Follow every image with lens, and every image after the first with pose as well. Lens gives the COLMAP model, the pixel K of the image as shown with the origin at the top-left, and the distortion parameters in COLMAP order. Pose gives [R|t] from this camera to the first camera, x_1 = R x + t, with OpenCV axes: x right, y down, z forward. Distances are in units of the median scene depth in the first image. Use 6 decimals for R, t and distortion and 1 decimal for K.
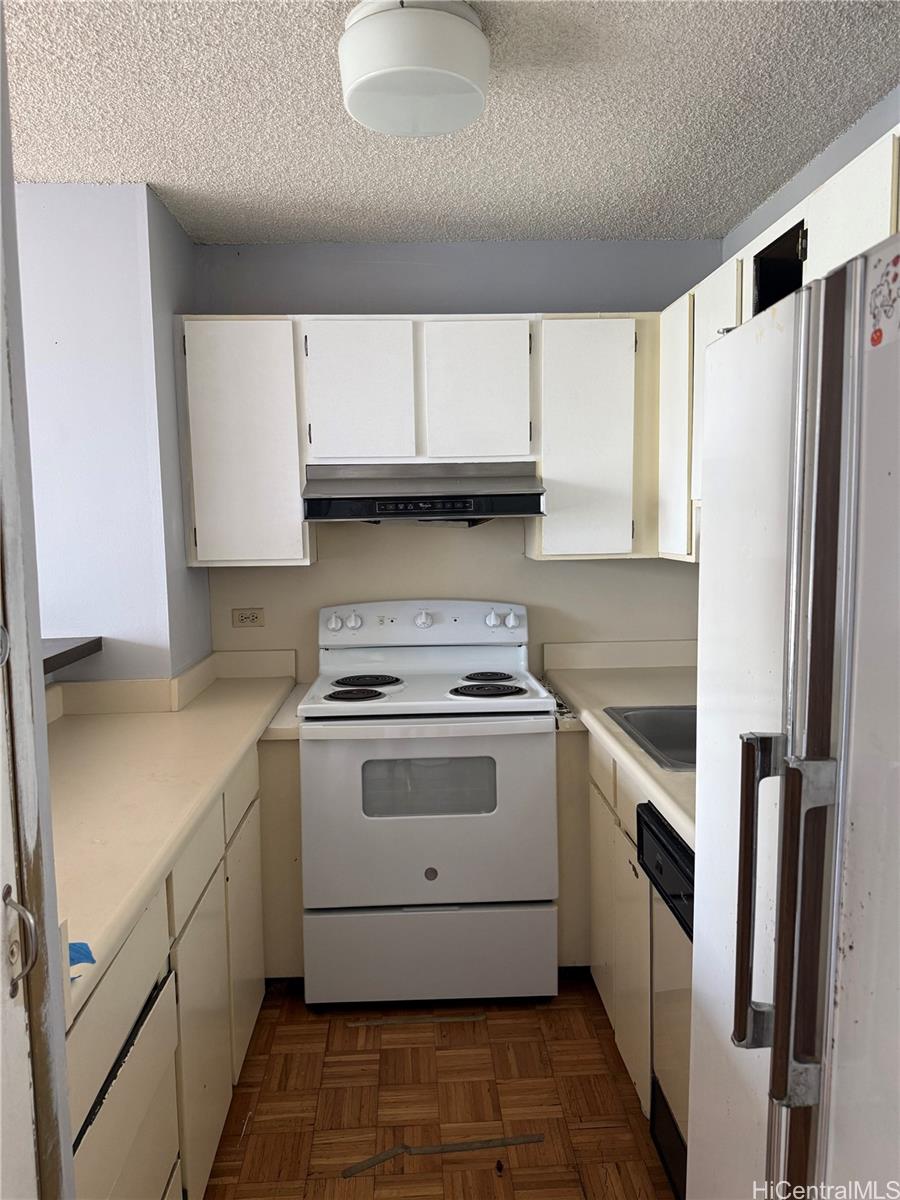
lens RADIAL K [[852.2, 0, 450.0], [0, 852.2, 600.0], [0, 0, 1]] dist [-0.021779, -0.004948]
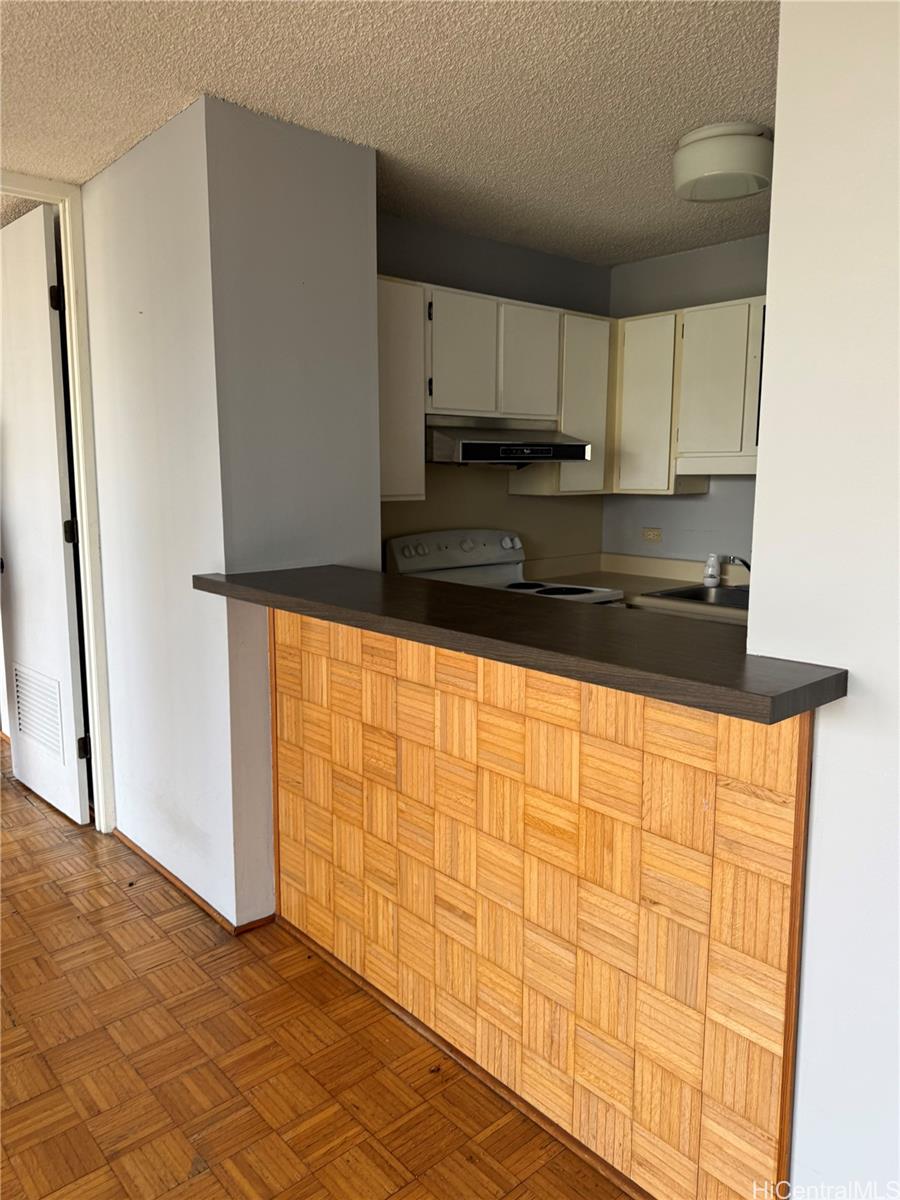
lens RADIAL K [[852.2, 0, 450.0], [0, 852.2, 600.0], [0, 0, 1]] dist [-0.021779, -0.004948]
pose [[0.779256, -0.080724, 0.621486, -0.884233], [0.049595, 0.996503, 0.067249, 0.018495], [-0.624741, -0.021581, 0.780534, 0.062468]]
